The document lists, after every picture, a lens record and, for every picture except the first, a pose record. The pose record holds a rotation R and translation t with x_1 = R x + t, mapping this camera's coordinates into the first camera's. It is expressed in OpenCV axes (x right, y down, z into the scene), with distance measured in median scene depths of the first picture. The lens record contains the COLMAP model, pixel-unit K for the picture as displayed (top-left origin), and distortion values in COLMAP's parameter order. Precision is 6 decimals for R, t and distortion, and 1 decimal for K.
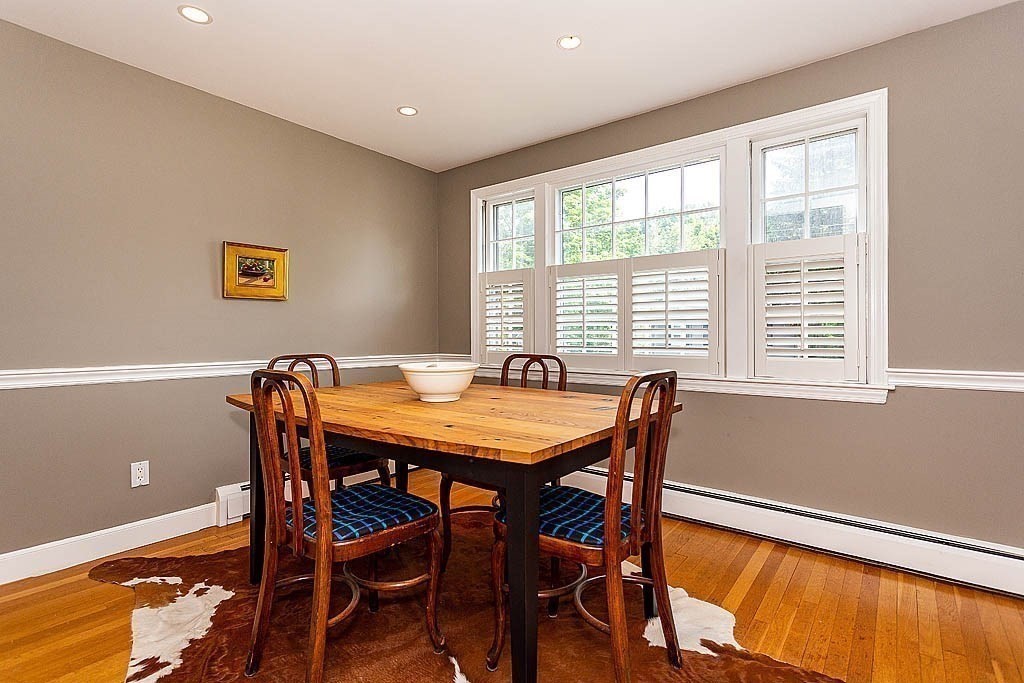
lens RADIAL K [[485.1, 0, 514.1], [0, 485.1, 340.9], [0, 0, 1]] dist [0.001757, 0.001268]
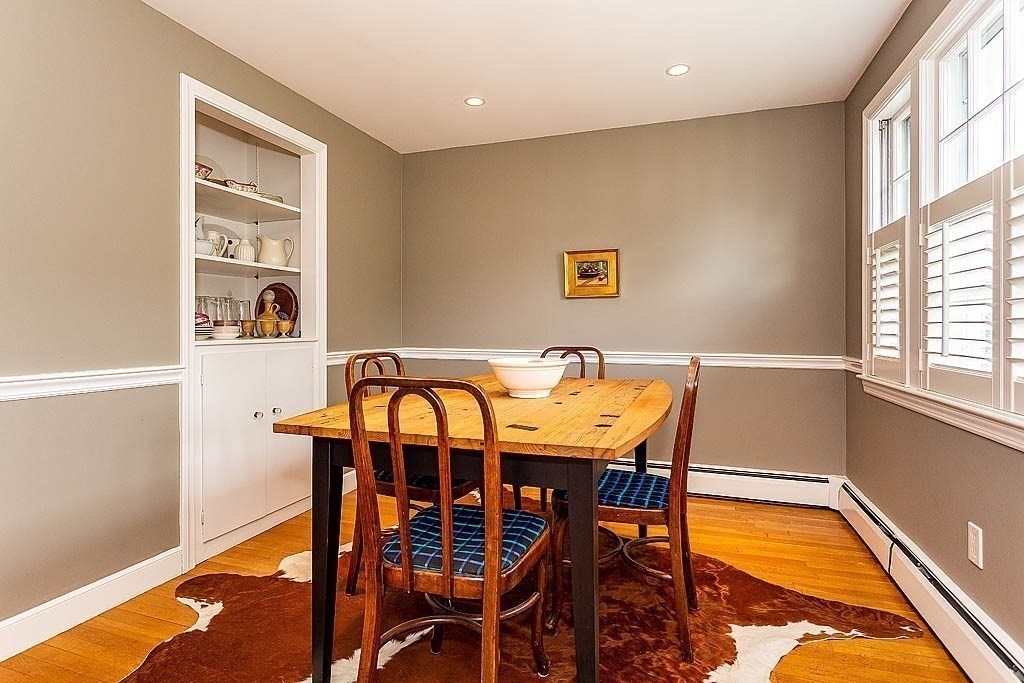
lens RADIAL K [[529.7, 0, 510.5], [0, 529.7, 332.8], [0, 0, 1]] dist [-0.003972, 0.000156]
pose [[0.327258, 0.011093, -0.944870, 0.577979], [-0.010417, 0.999913, 0.008131, -0.011524], [0.944878, 0.007182, 0.327345, 0.416512]]
